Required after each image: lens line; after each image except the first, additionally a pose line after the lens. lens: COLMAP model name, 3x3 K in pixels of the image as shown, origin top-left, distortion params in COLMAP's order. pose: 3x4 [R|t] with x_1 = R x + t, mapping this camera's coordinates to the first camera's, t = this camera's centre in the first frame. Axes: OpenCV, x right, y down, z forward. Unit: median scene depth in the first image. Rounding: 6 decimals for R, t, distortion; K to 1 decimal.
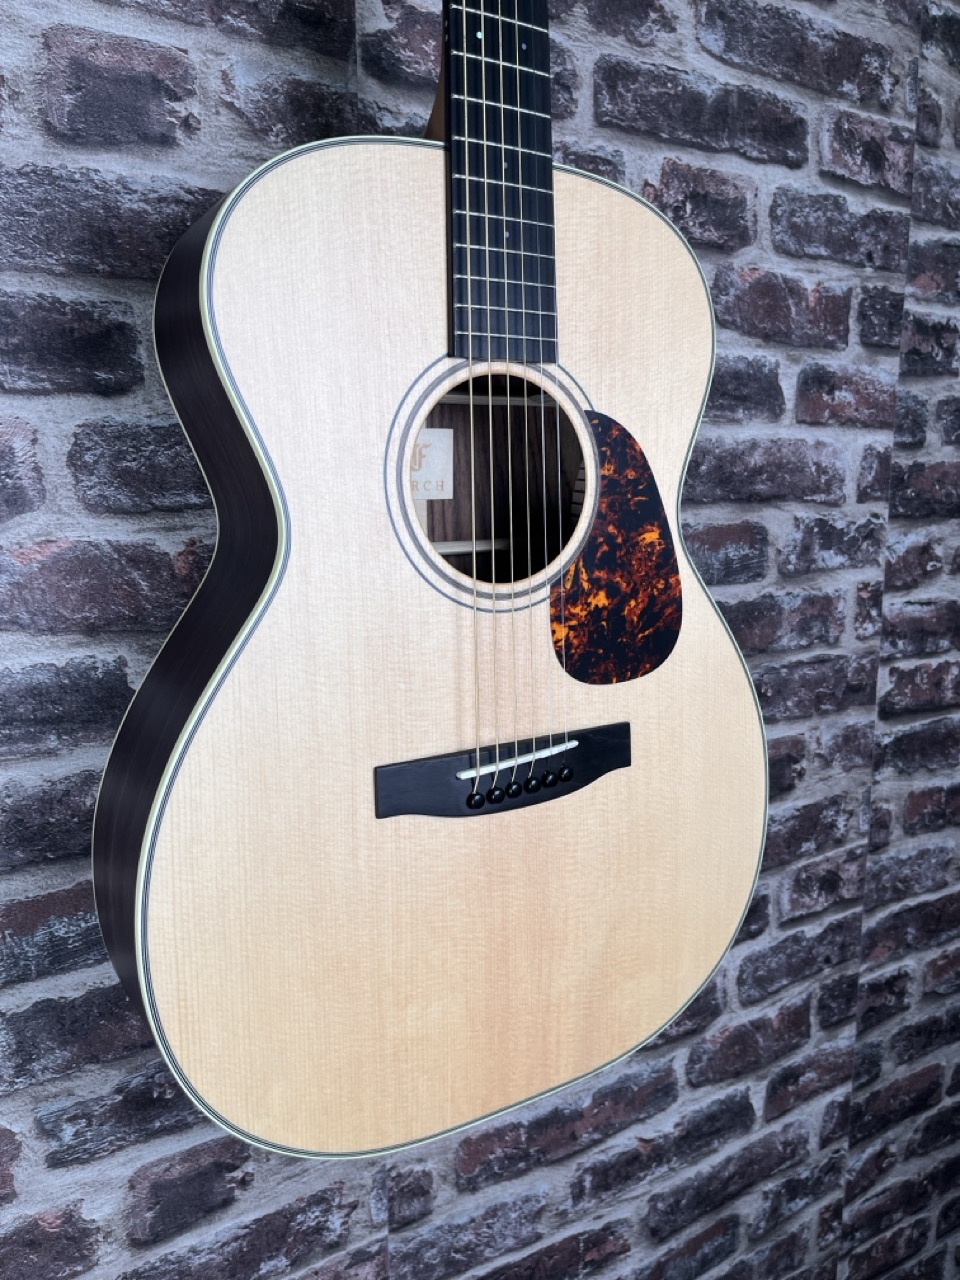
lens RADIAL K [[979.1, 0, 489.3], [0, 979.1, 638.6], [0, 0, 1]] dist [0.076542, -0.122066]
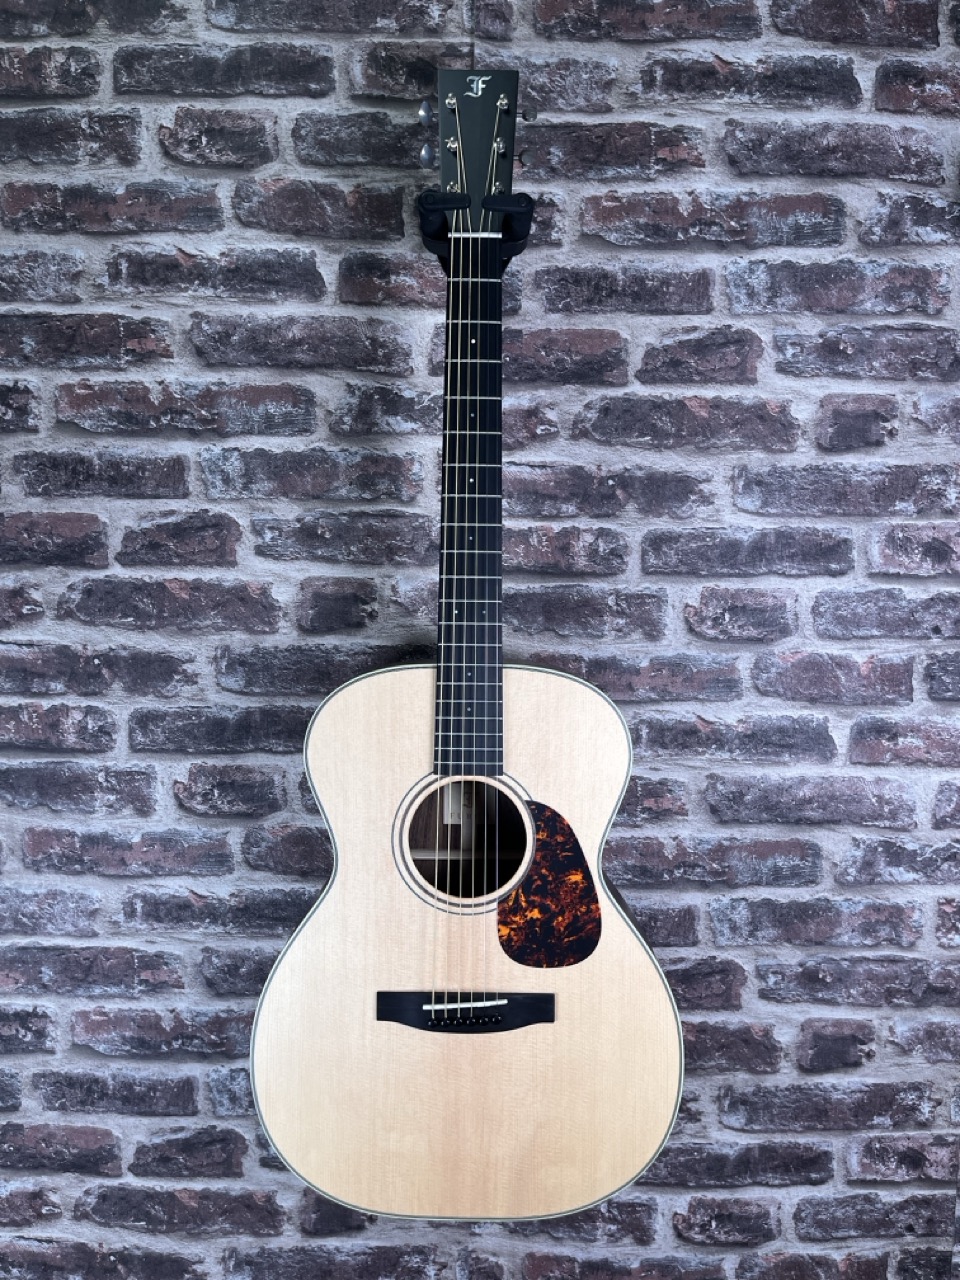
lens RADIAL K [[979.1, 0, 474.2], [0, 979.1, 641.4], [0, 0, 1]] dist [0.076542, -0.122066]
pose [[0.846922, 0.054963, -0.528869, 0.667288], [-0.107891, 0.991716, -0.069711, -0.279242], [0.520656, 0.116100, 0.845836, -0.373345]]
